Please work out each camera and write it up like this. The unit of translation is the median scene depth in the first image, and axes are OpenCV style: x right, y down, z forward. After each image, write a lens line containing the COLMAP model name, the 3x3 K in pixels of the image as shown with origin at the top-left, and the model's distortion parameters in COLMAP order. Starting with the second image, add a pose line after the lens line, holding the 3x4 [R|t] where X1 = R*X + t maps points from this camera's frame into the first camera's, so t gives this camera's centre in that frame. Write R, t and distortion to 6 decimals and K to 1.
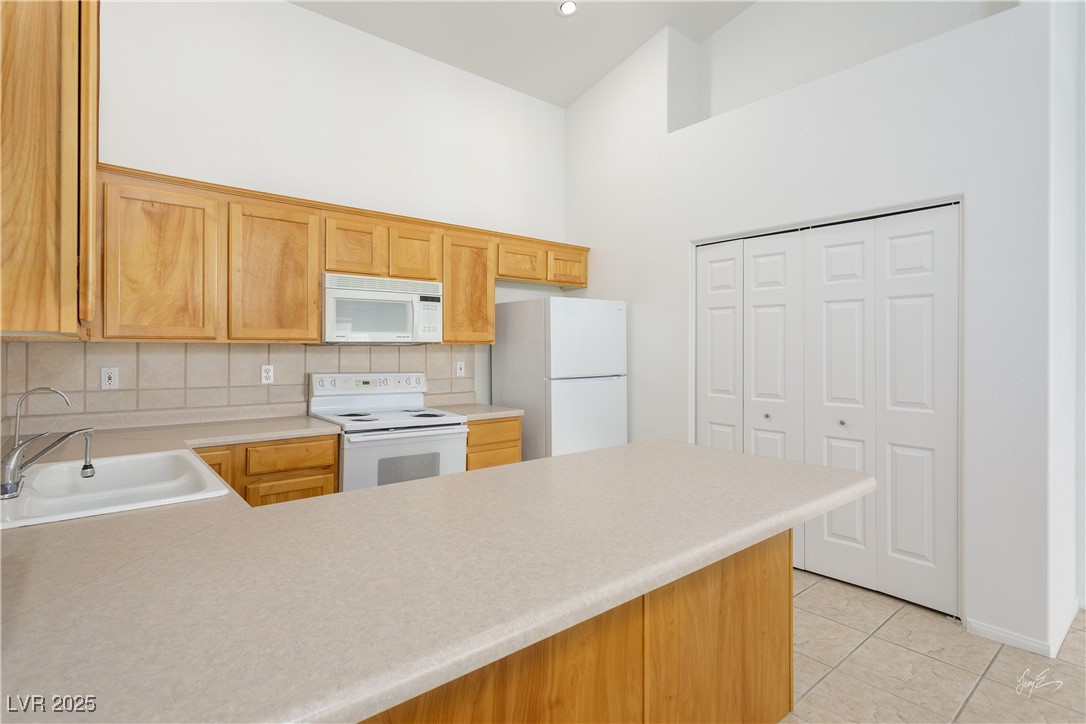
lens RADIAL K [[536.6, 0, 544.3], [0, 536.6, 352.1], [0, 0, 1]] dist [-0.000013, 0.000114]
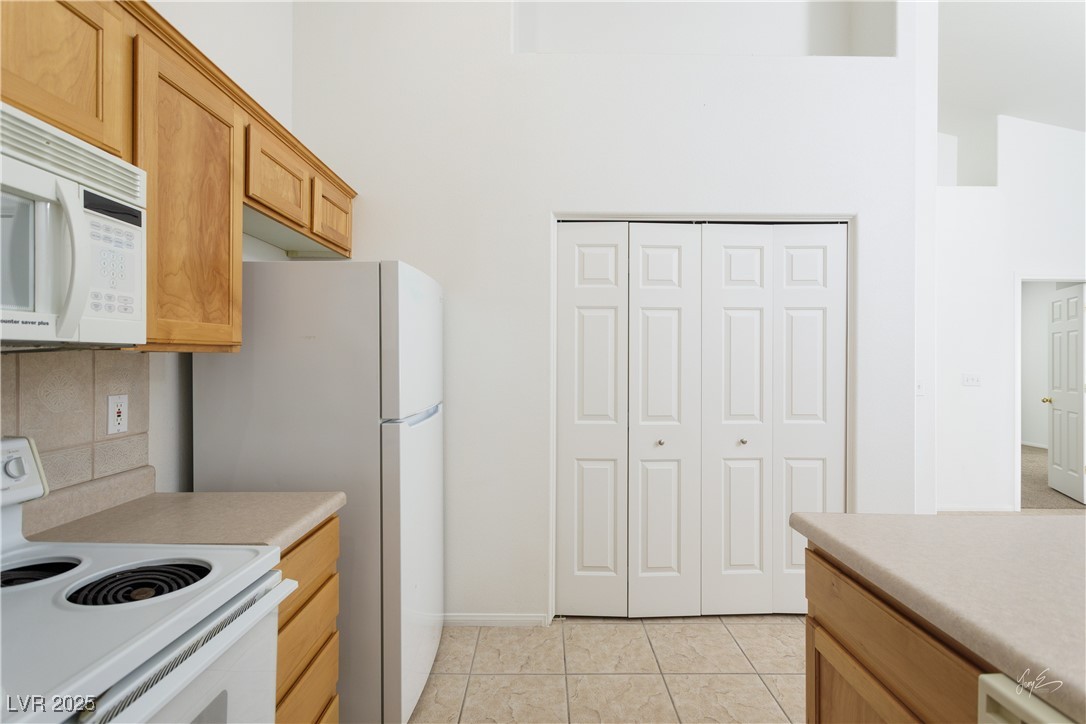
lens RADIAL K [[512.4, 0, 543.0], [0, 512.4, 362.0], [0, 0, 1]] dist [0.001644, 0.001445]
pose [[0.637469, -0.004732, 0.770462, -0.274681], [0.005449, 0.999984, 0.001633, -0.006309], [-0.770457, 0.003158, 0.637484, 0.580275]]
